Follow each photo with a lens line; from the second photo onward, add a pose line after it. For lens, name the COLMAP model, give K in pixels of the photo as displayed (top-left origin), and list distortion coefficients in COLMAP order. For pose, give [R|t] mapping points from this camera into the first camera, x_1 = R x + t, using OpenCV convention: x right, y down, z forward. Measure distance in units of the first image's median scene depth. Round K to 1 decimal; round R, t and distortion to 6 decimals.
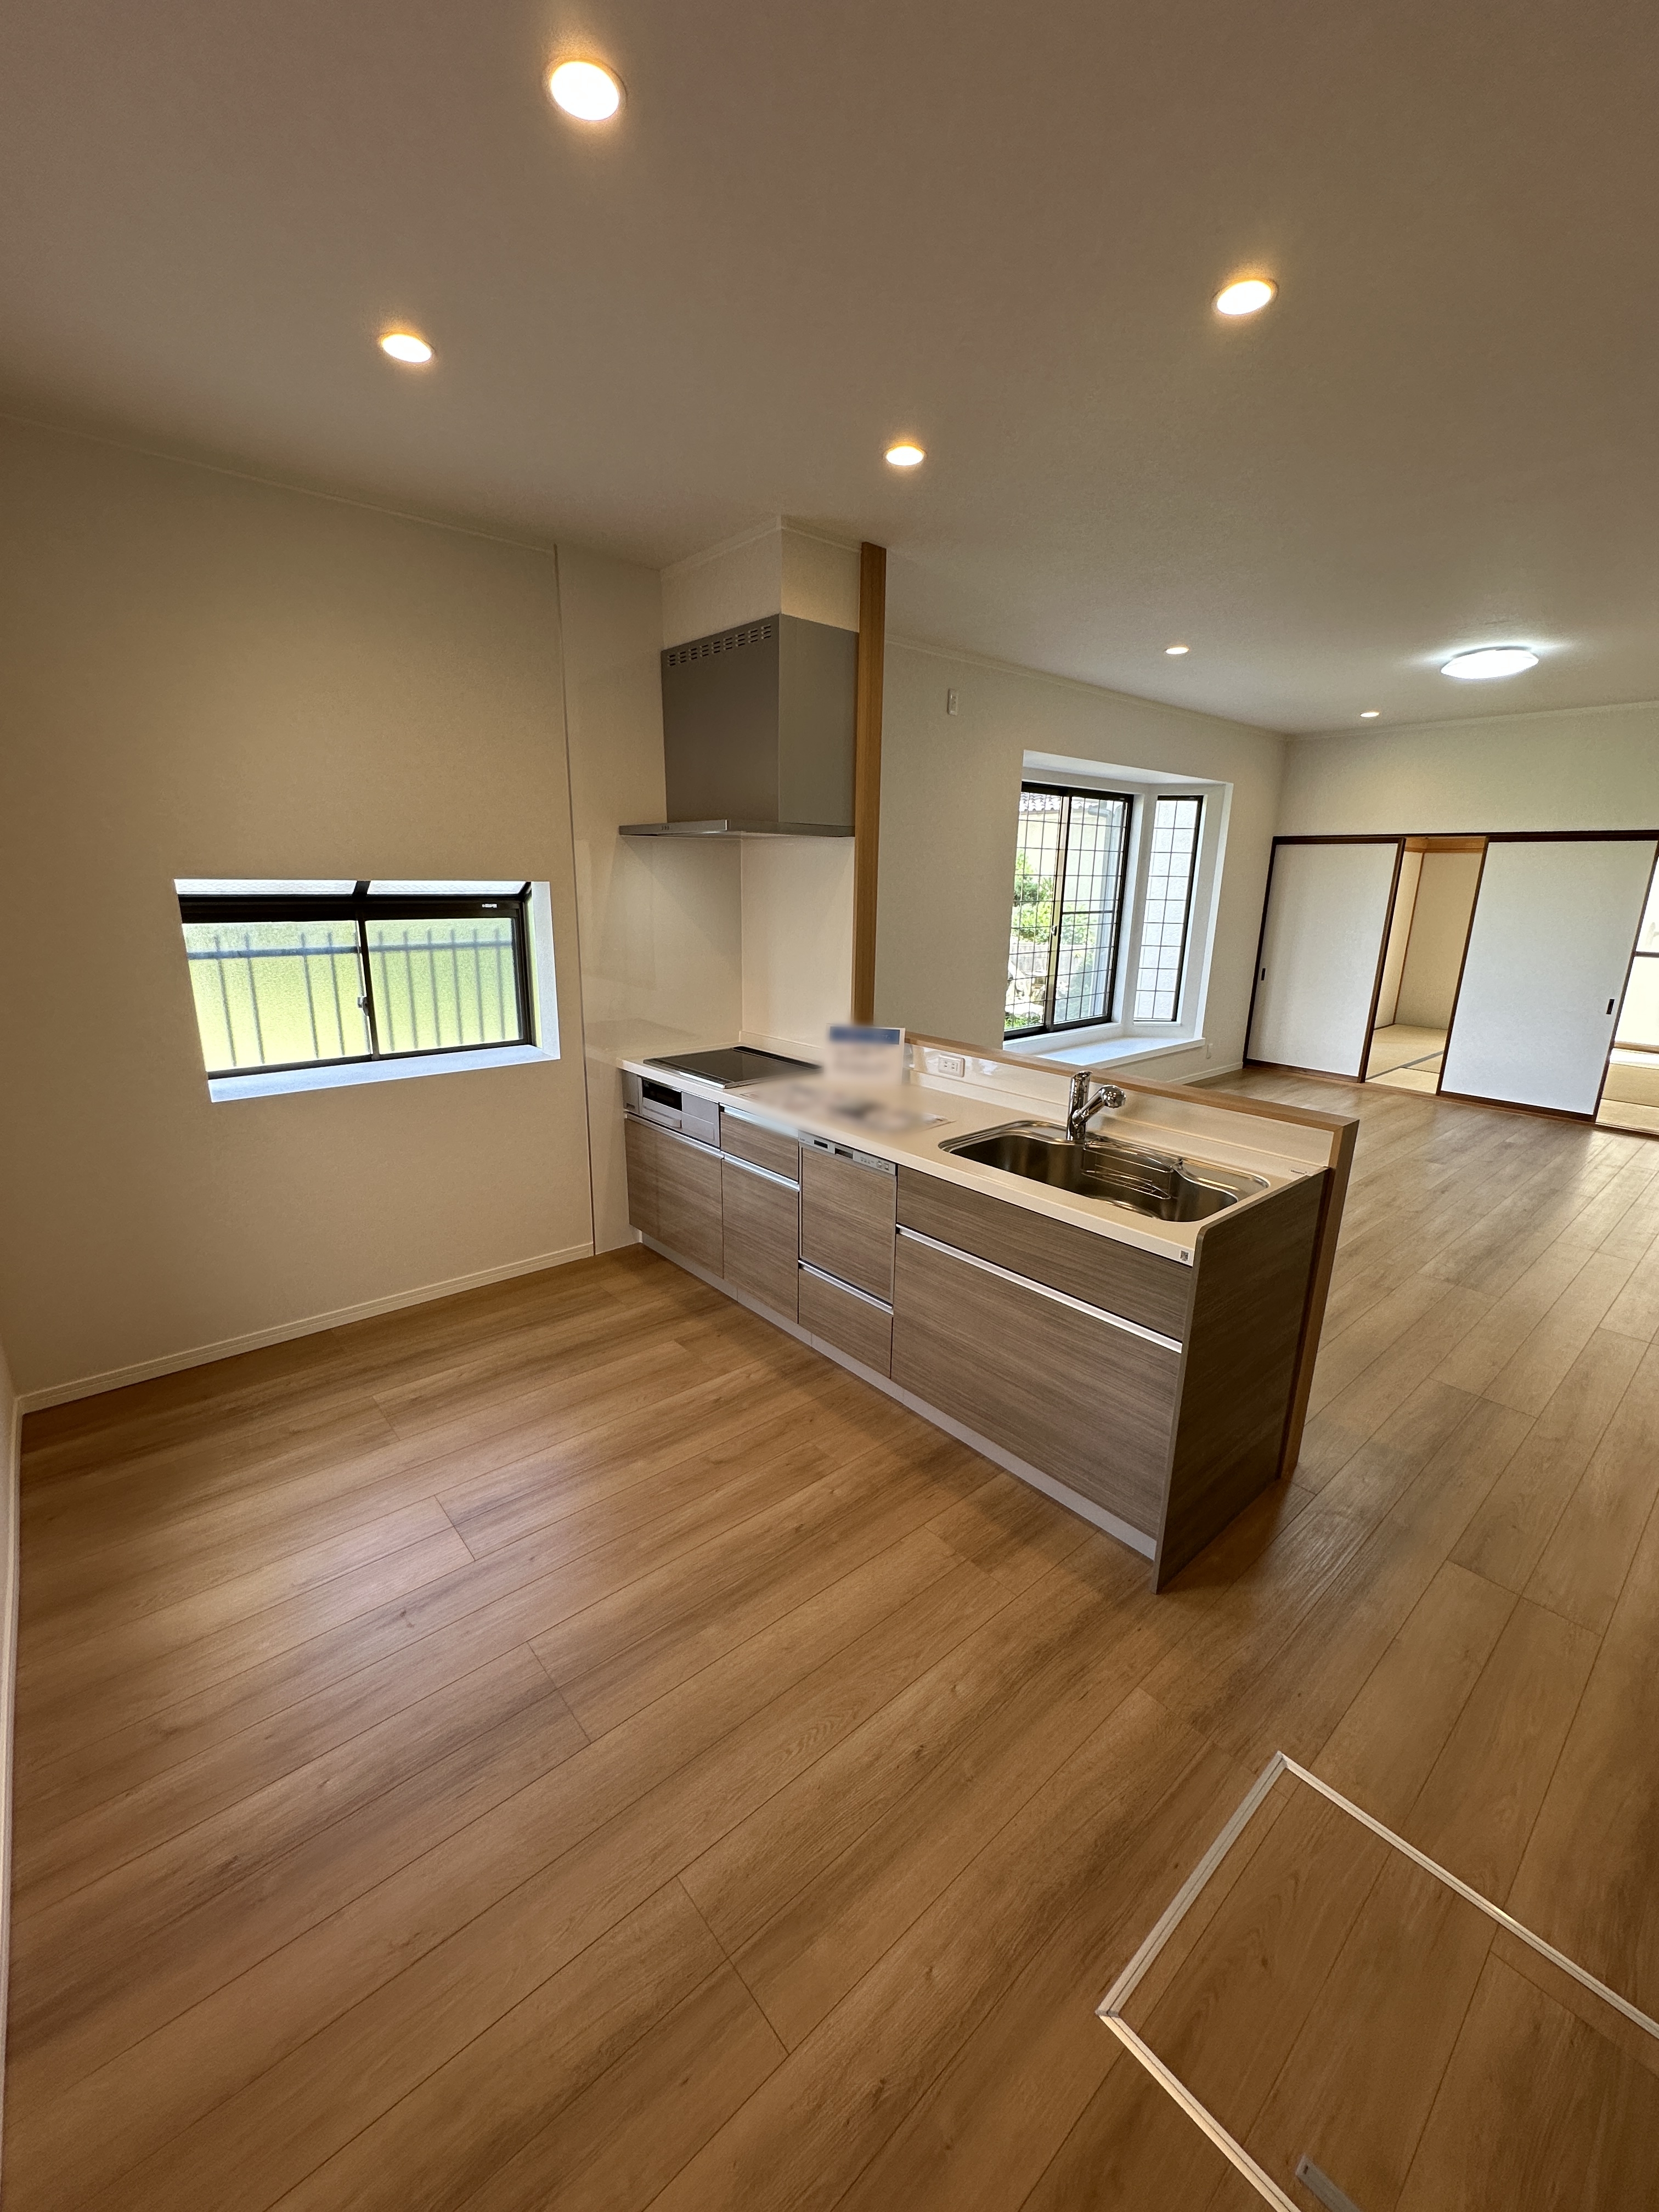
lens RADIAL K [[888.7, 0, 835.2], [0, 888.7, 1100.4], [0, 0, 1]] dist [-0.002851, 0.000330]
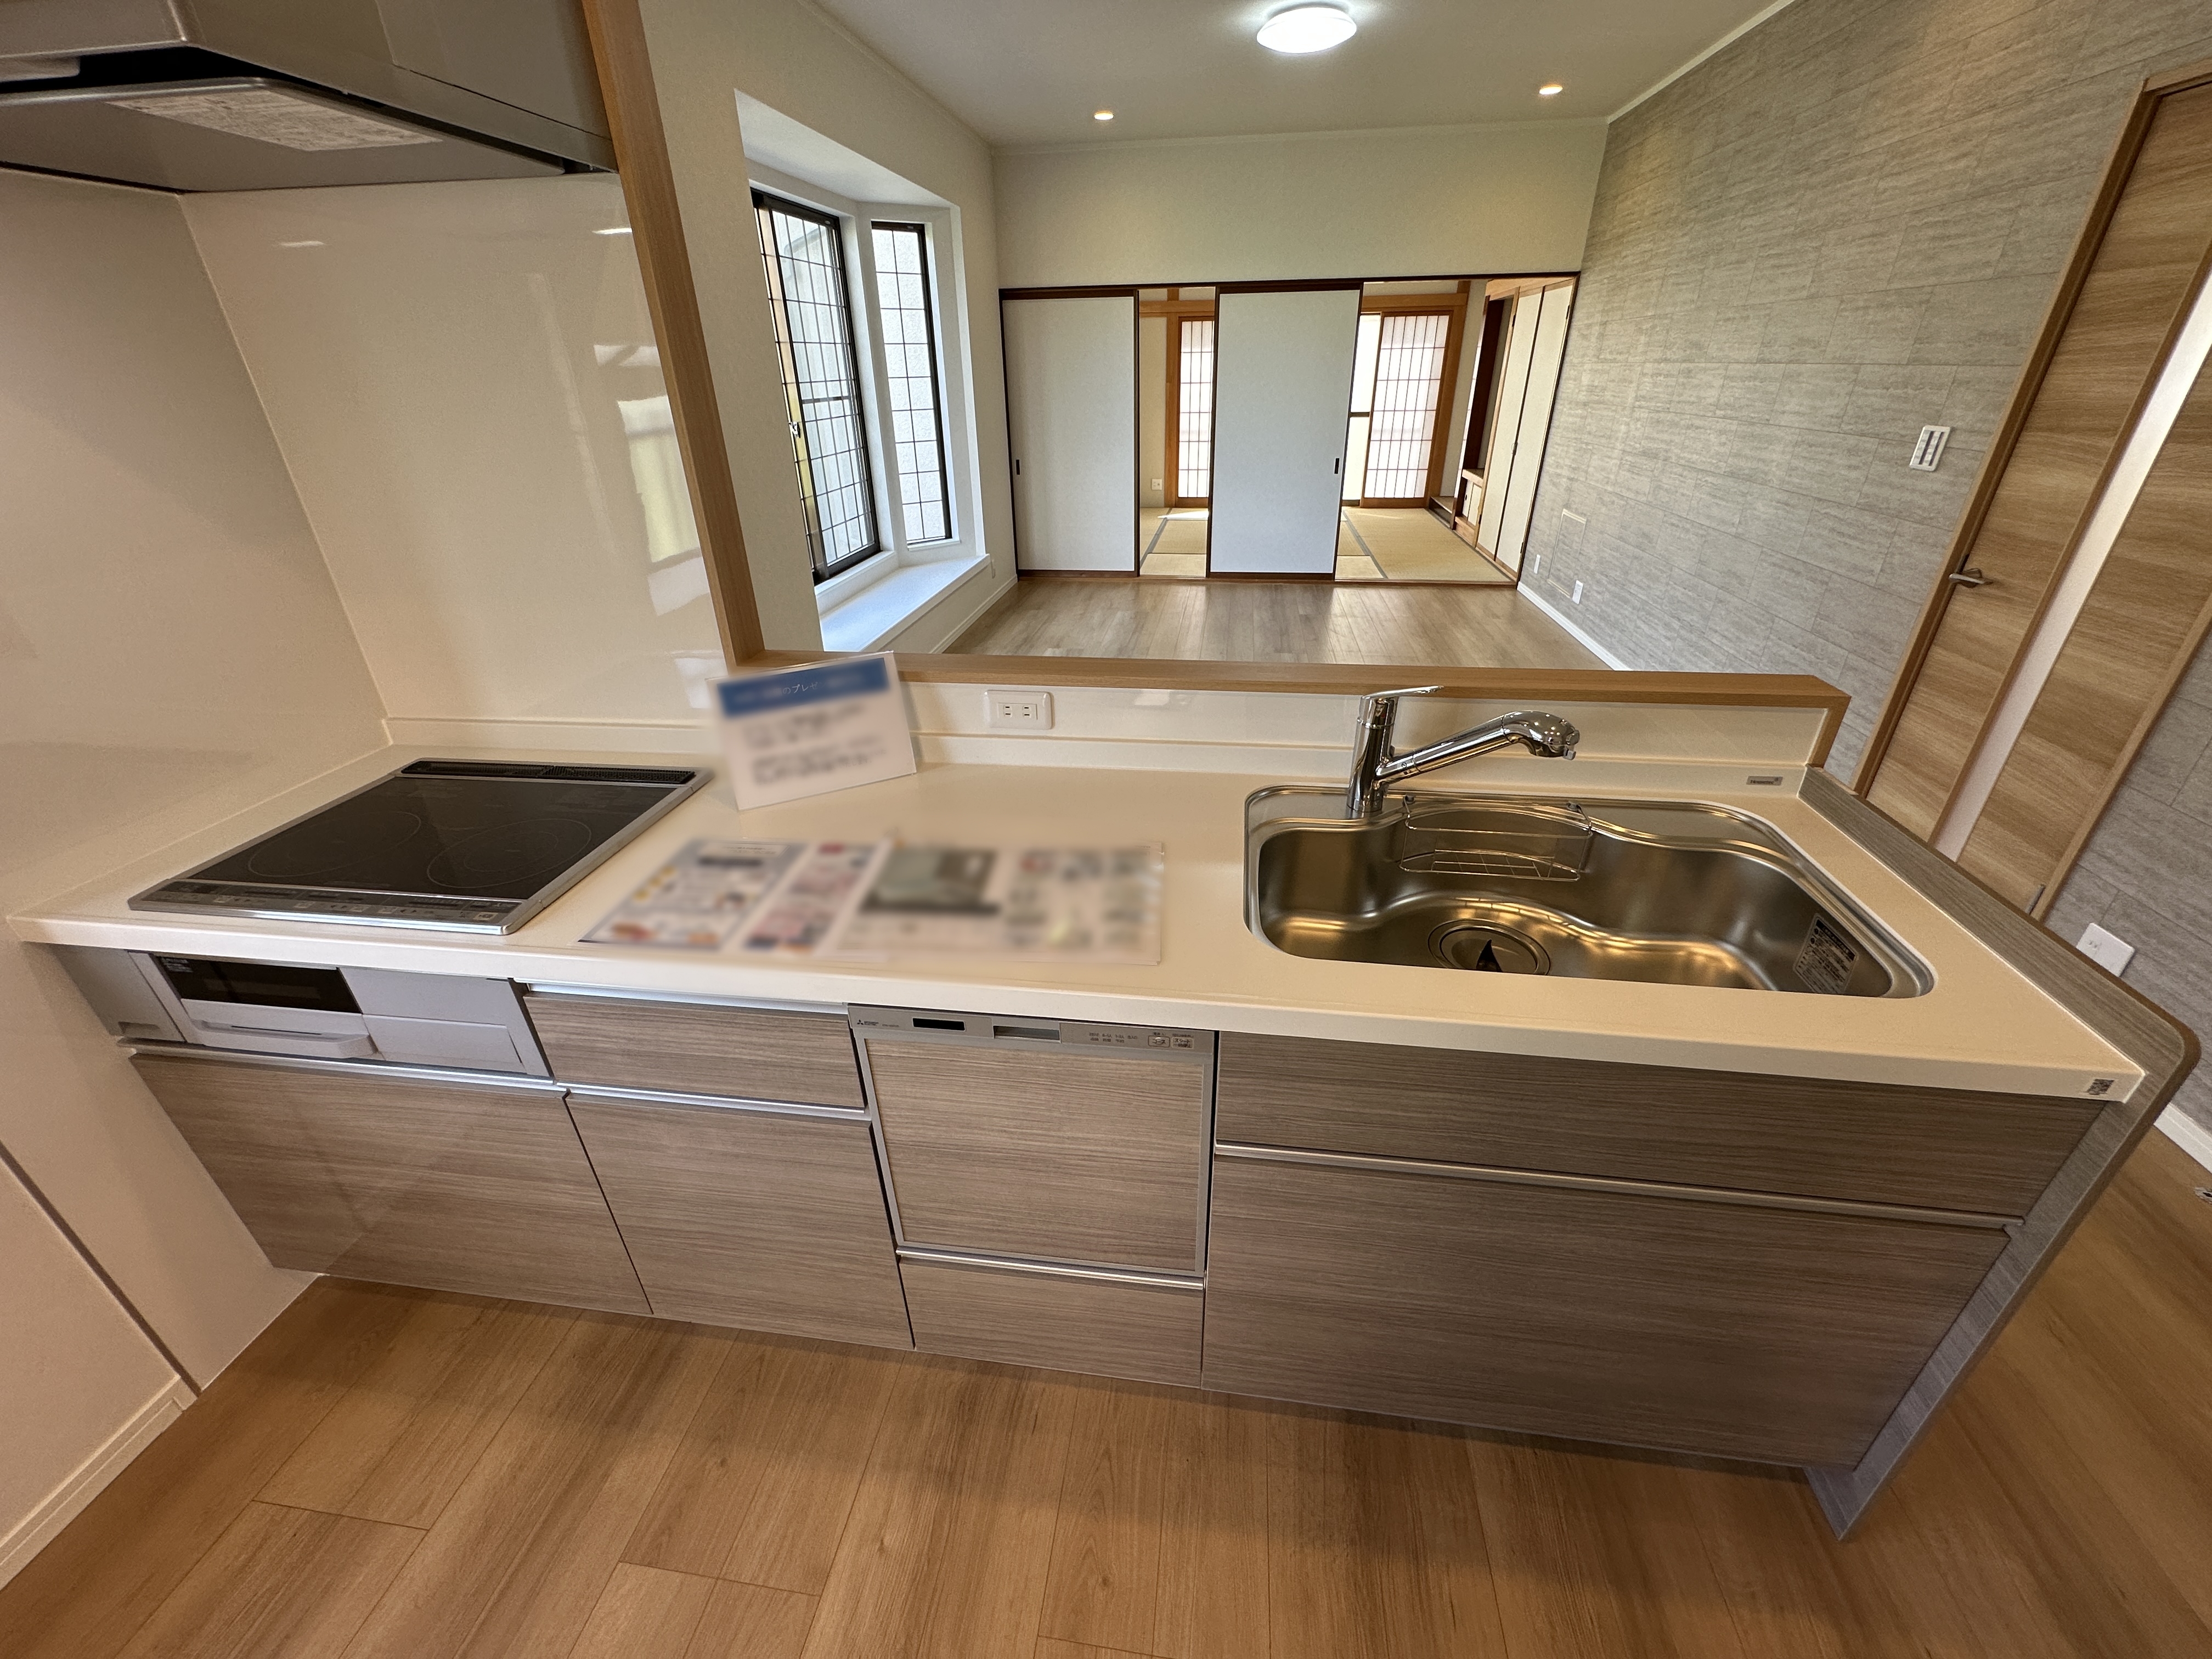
lens RADIAL K [[888.7, 0, 1112.3], [0, 888.7, 827.5], [0, 0, 1]] dist [-0.002851, 0.000330]
pose [[0.756214, -0.327965, 0.566197, -0.064223], [0.190735, 0.938224, 0.288713, -0.054735], [-0.625907, -0.110336, 0.772053, 0.286455]]
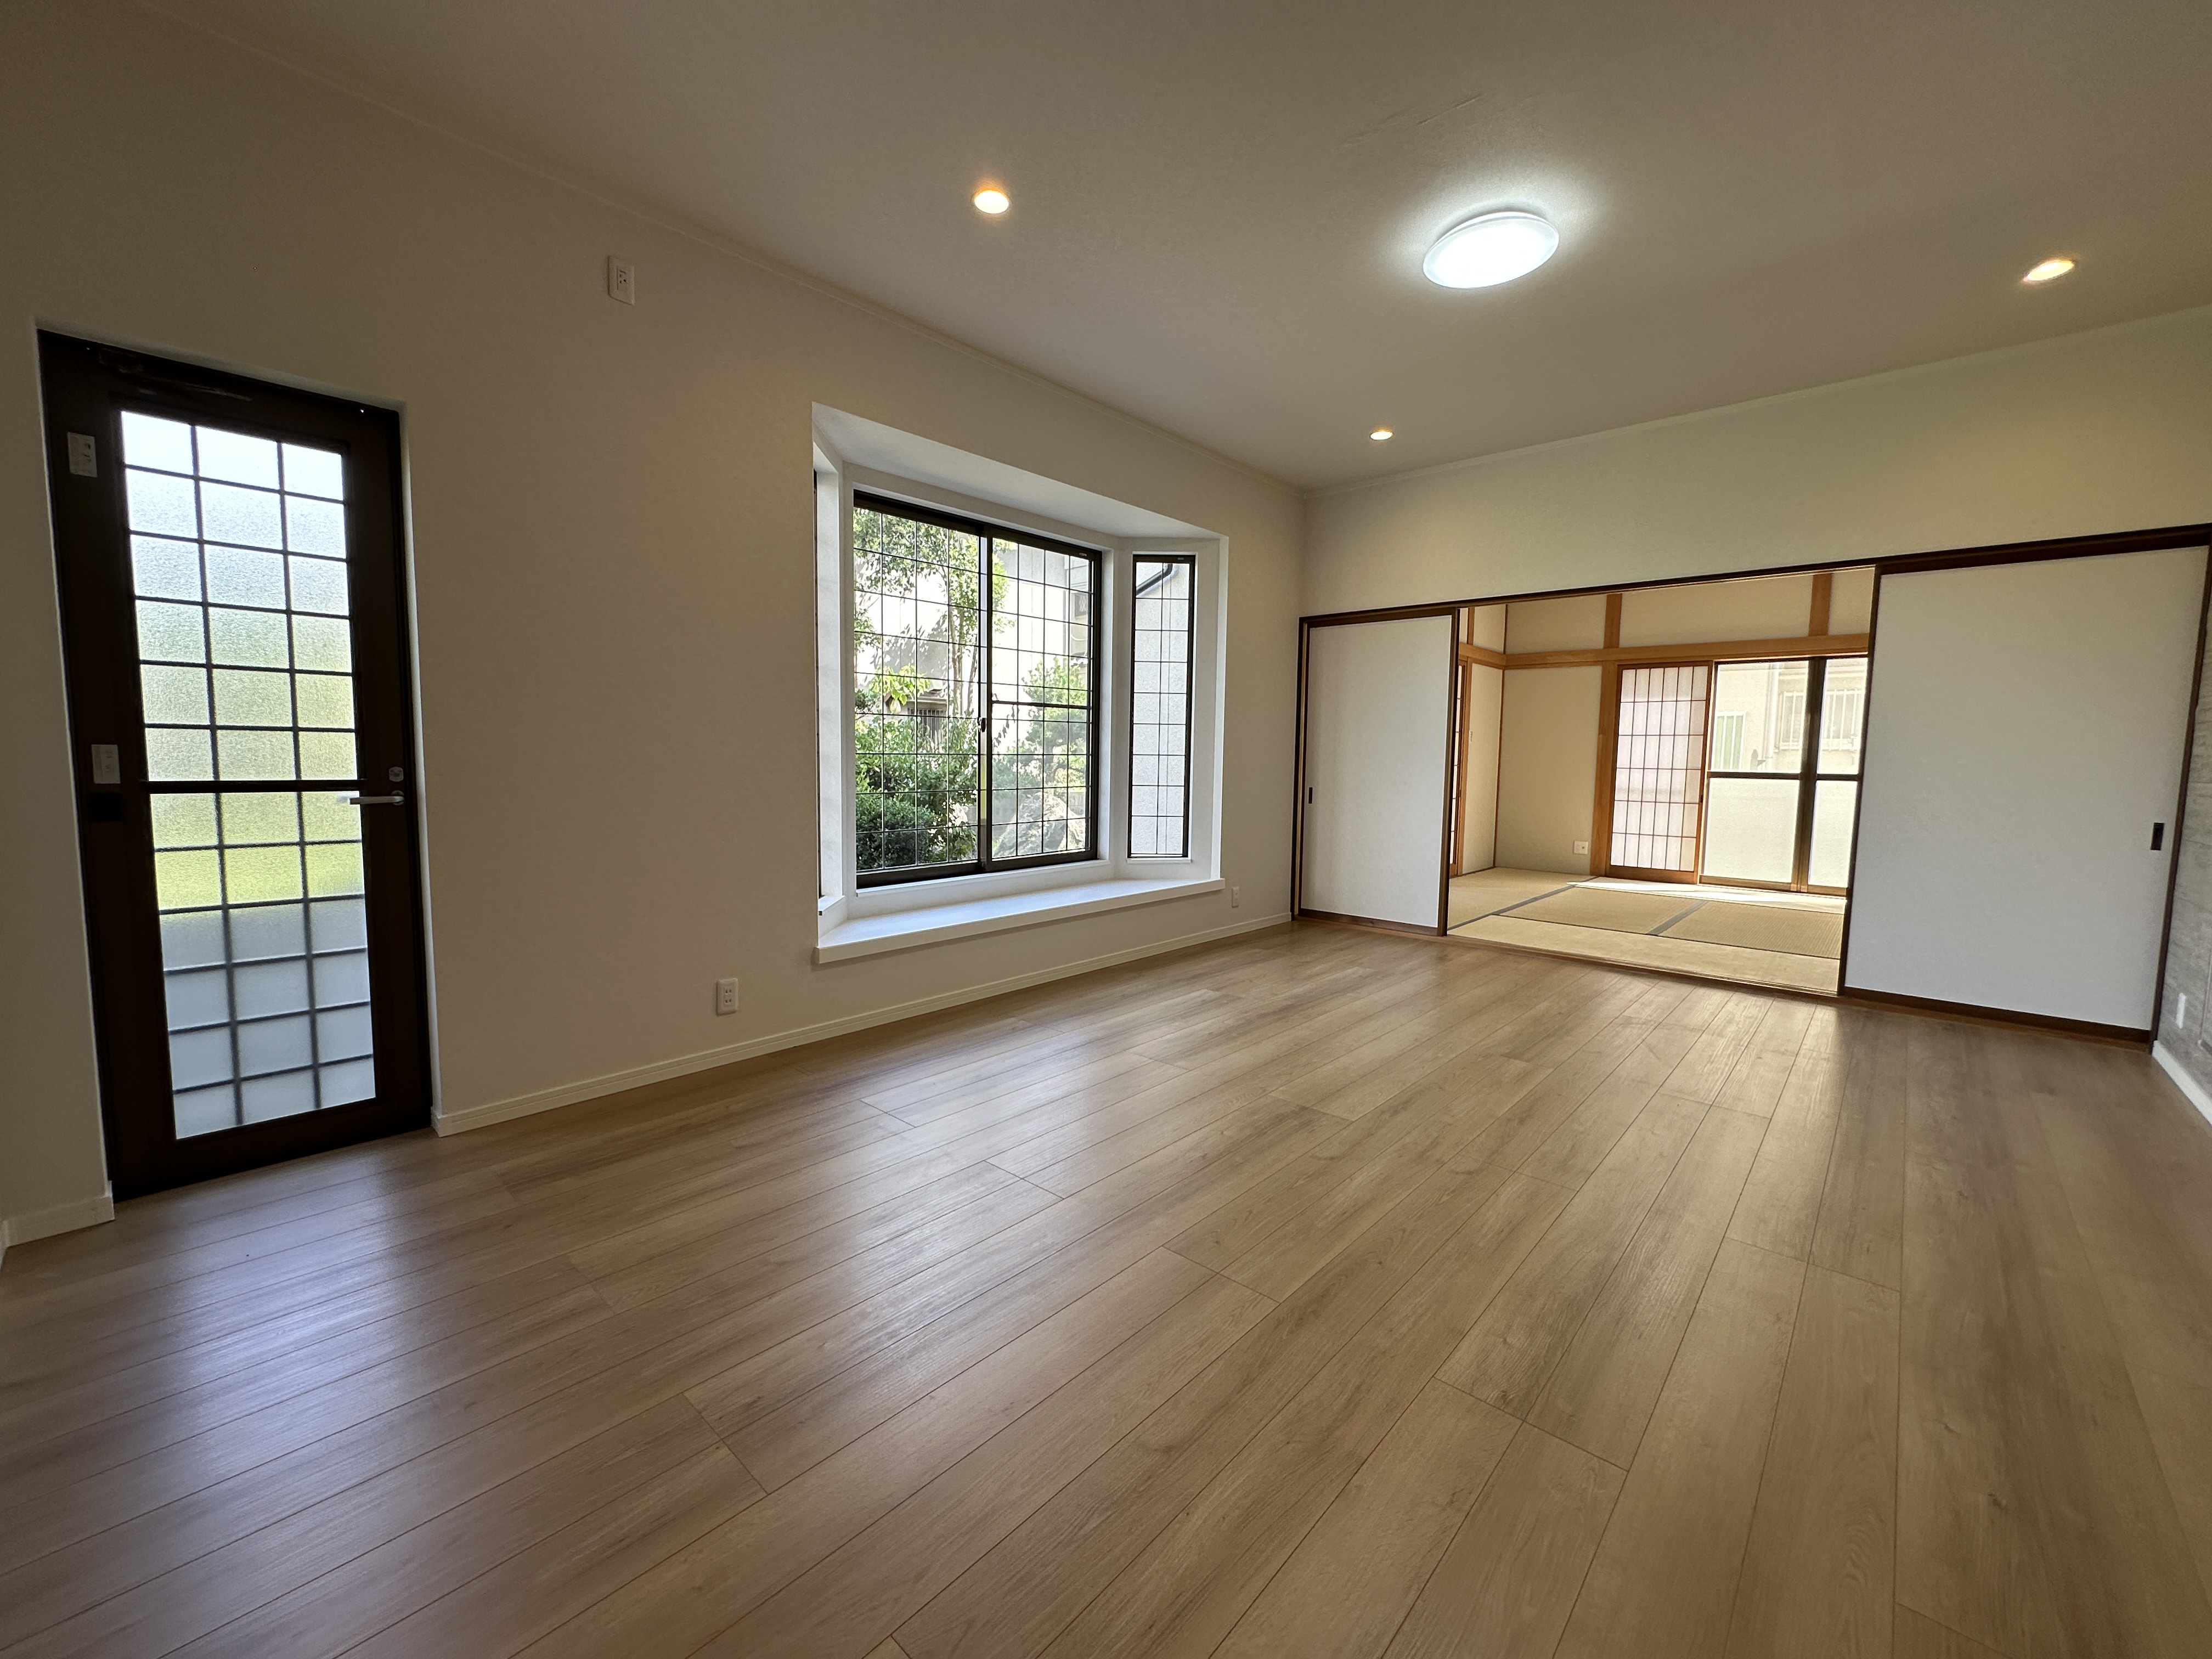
lens RADIAL K [[888.7, 0, 1102.4], [0, 888.7, 826.6], [0, 0, 1]] dist [-0.002851, 0.000330]
pose [[0.993547, -0.013418, 0.112624, 0.270981], [0.031680, 0.986287, -0.161972, 0.002287], [-0.108906, 0.164495, 0.980347, 0.337671]]
